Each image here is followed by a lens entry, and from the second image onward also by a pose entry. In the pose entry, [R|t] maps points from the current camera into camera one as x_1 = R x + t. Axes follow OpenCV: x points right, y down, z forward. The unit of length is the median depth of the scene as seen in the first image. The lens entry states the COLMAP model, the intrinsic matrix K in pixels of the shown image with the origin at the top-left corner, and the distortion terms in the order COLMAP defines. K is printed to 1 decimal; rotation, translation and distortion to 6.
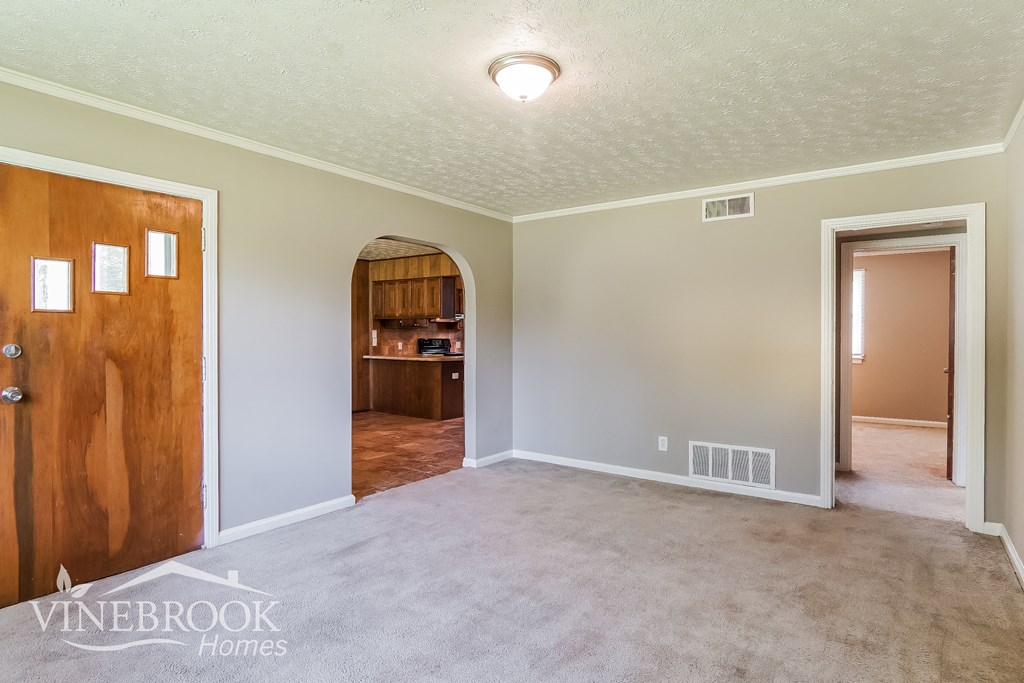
lens RADIAL K [[537.6, 0, 511.1], [0, 537.6, 343.9], [0, 0, 1]] dist [-0.006989, 0.002911]
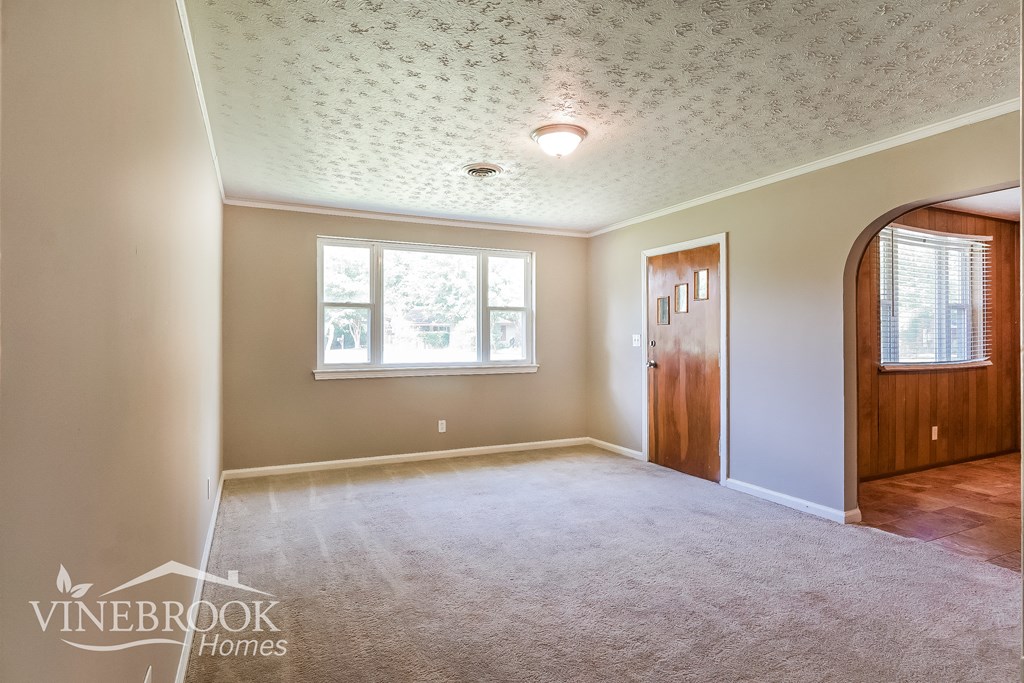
lens RADIAL K [[537.6, 0, 510.9], [0, 537.6, 335.0], [0, 0, 1]] dist [-0.006989, 0.002911]
pose [[-0.493627, -0.009793, -0.869619, 0.690670], [-0.003266, 0.999950, -0.009408, -0.001813], [0.869668, -0.001804, -0.493634, 0.878956]]
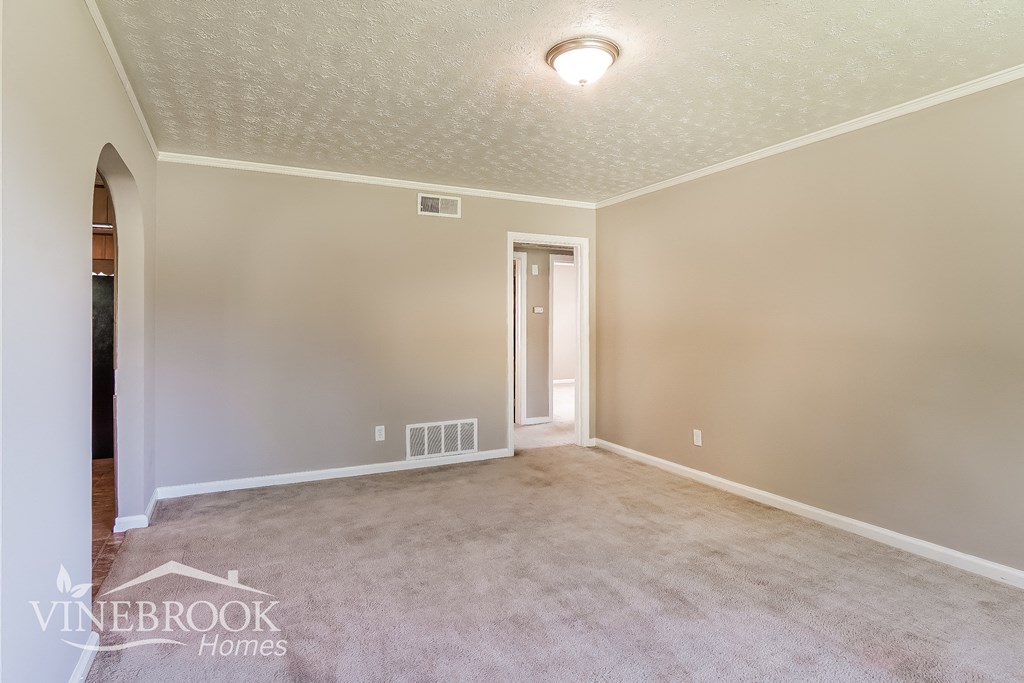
lens RADIAL K [[537.6, 0, 513.6], [0, 537.6, 320.6], [0, 0, 1]] dist [-0.006989, 0.002911]
pose [[0.470959, 0.001307, 0.882154, -0.521112], [0.015256, 0.999837, -0.009626, -0.005532], [-0.882023, 0.017991, 0.470863, 0.369527]]
